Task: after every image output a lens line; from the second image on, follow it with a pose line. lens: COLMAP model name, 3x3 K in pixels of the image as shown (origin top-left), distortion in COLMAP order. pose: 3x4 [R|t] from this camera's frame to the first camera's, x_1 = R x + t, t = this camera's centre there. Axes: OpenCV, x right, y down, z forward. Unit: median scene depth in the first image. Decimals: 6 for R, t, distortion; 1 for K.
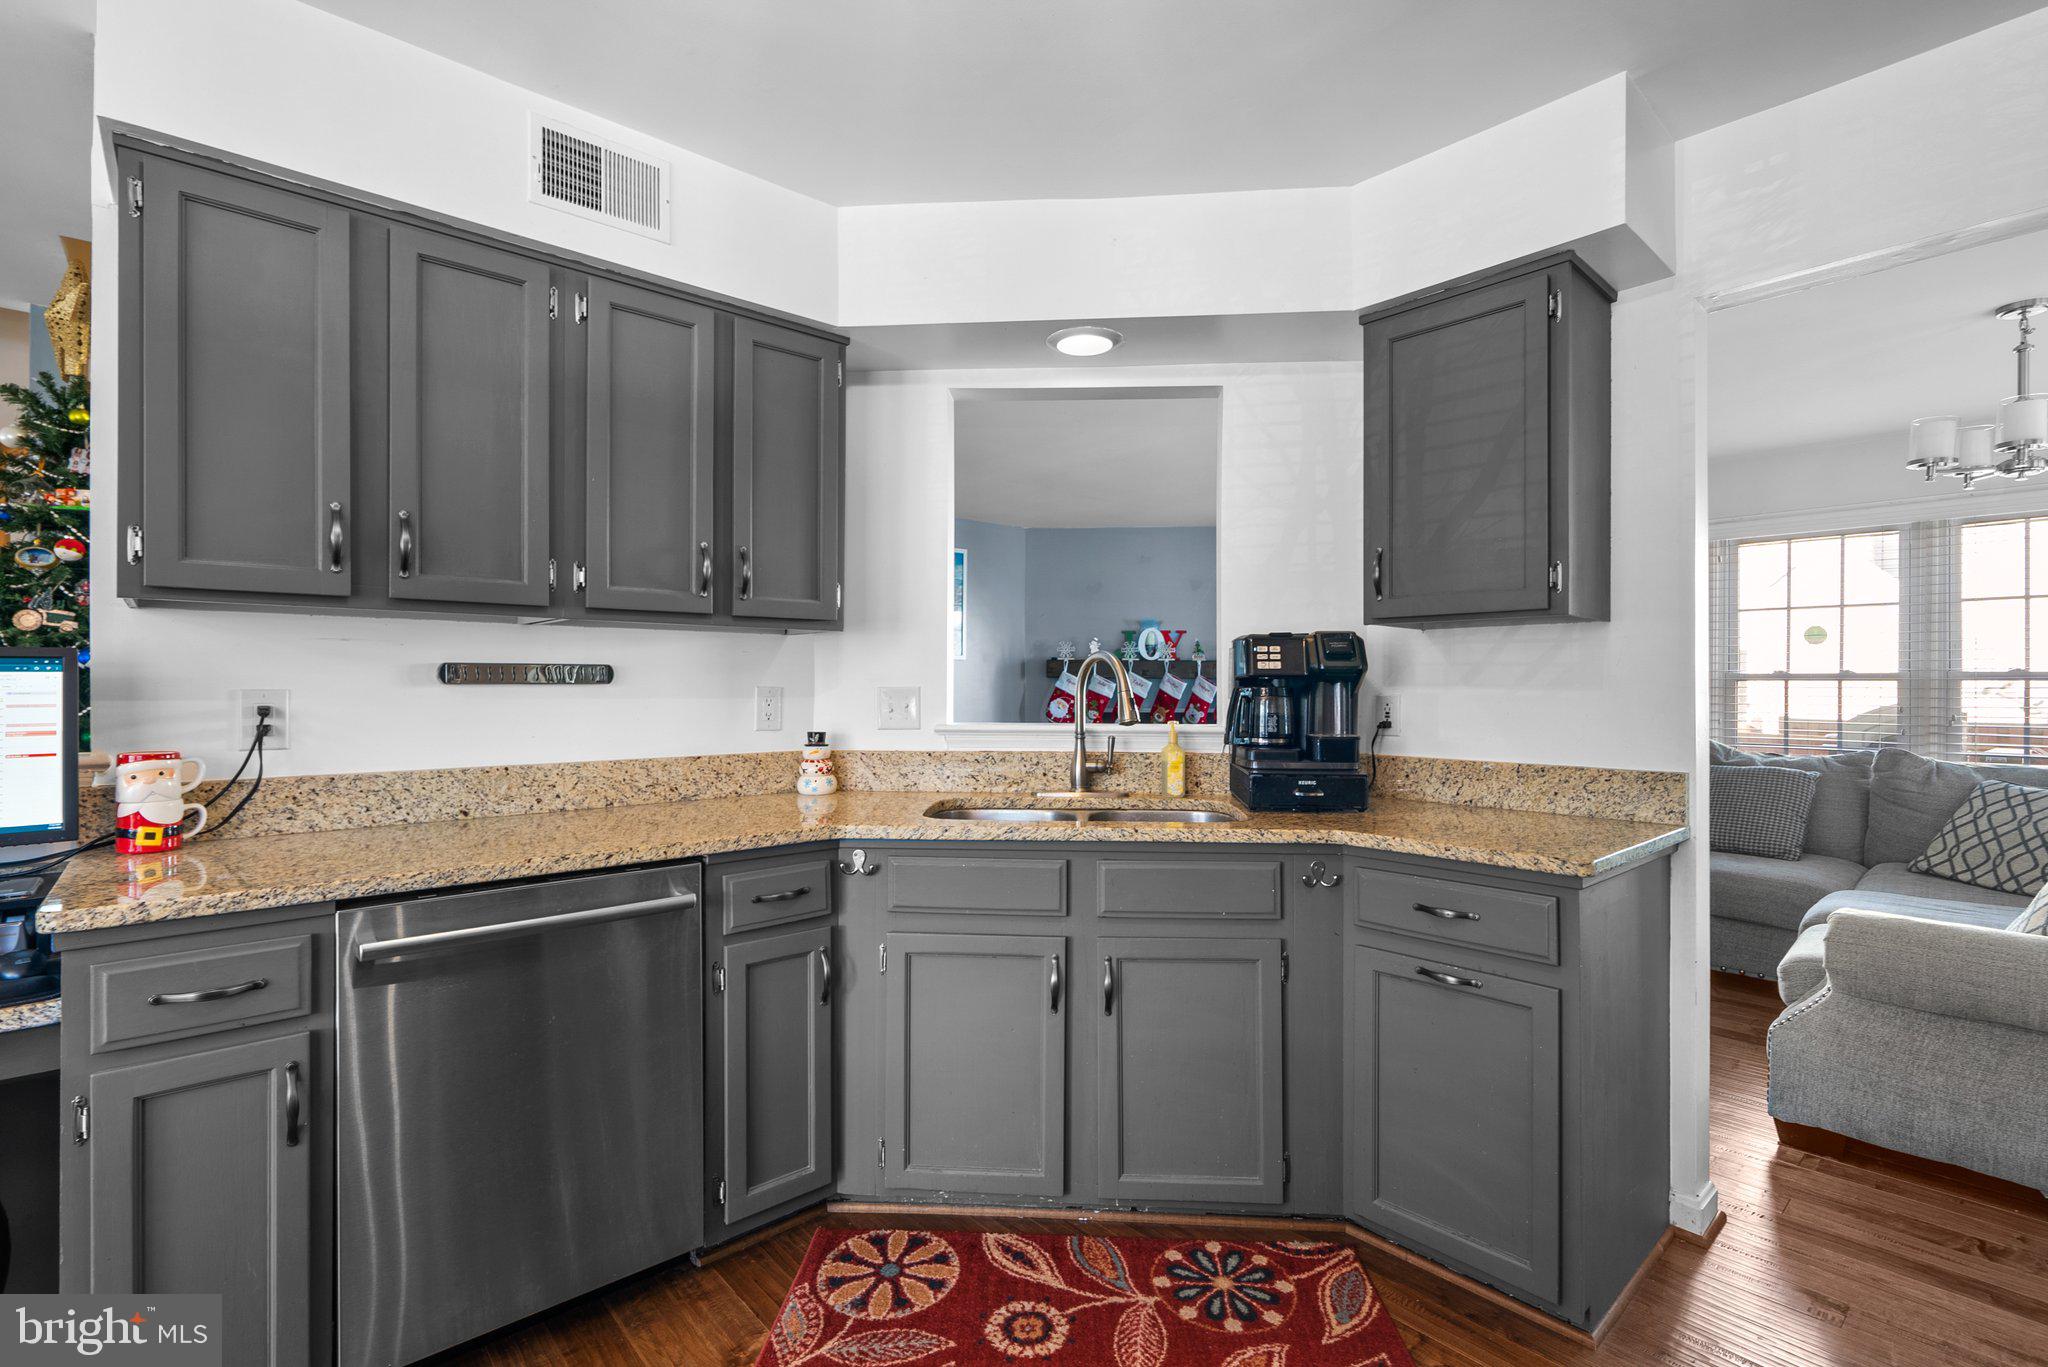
lens RADIAL K [[941.2, 0, 1021.5], [0, 941.2, 681.4], [0, 0, 1]] dist [-0.007071, 0.003548]
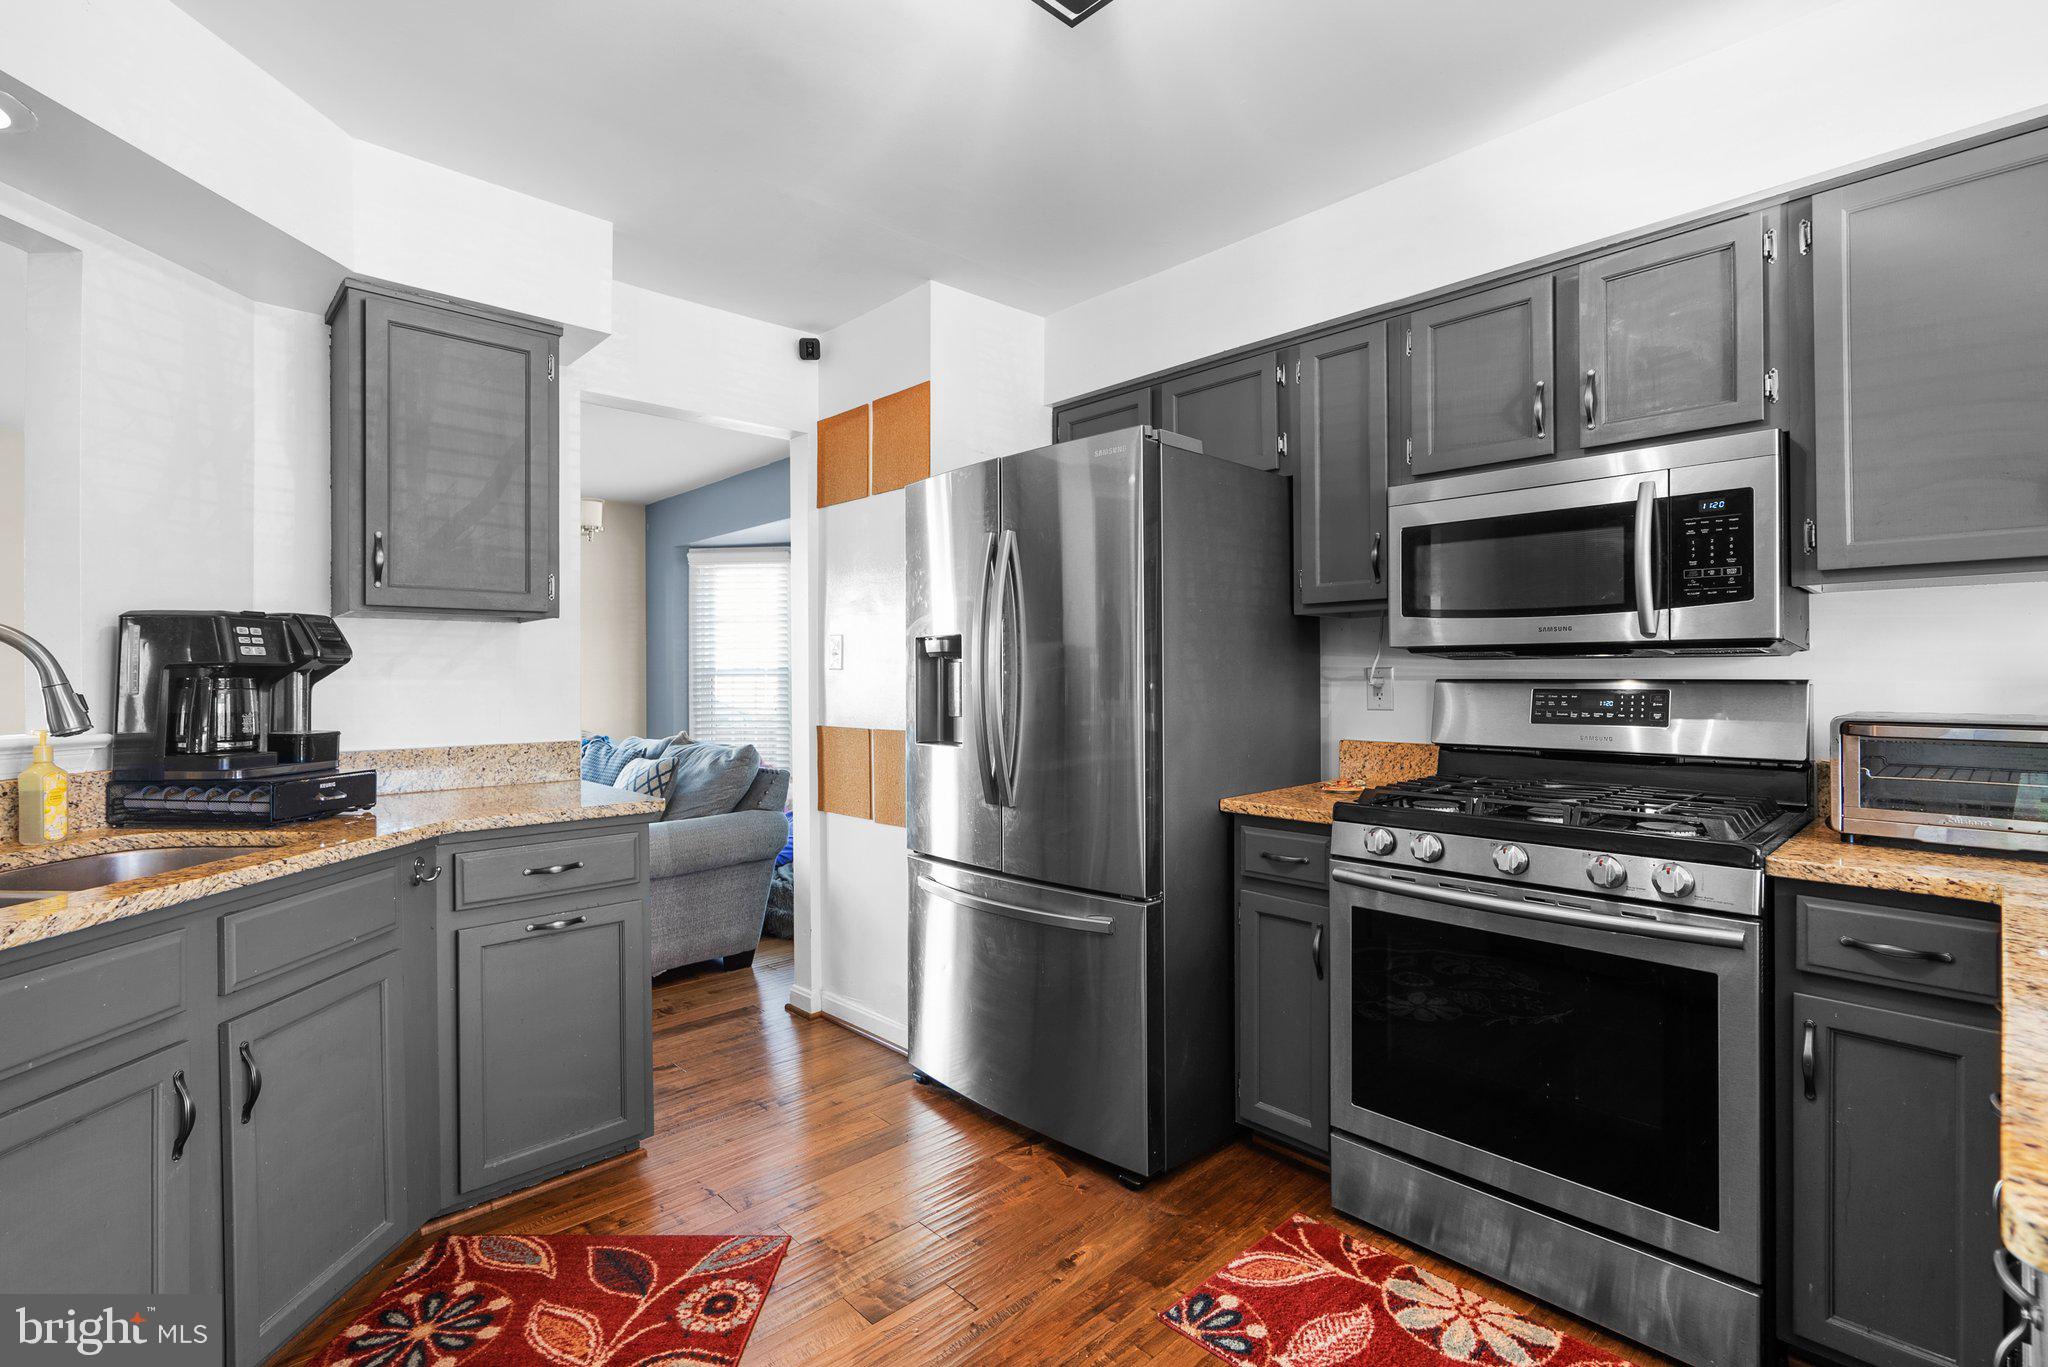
lens RADIAL K [[941.2, 0, 1014.0], [0, 941.2, 673.6], [0, 0, 1]] dist [-0.007071, 0.003548]
pose [[-0.031941, 0.003068, 0.999485, -0.660436], [0.002305, 0.999993, -0.002996, 0.007596], [-0.999487, 0.002208, -0.031947, 0.421180]]
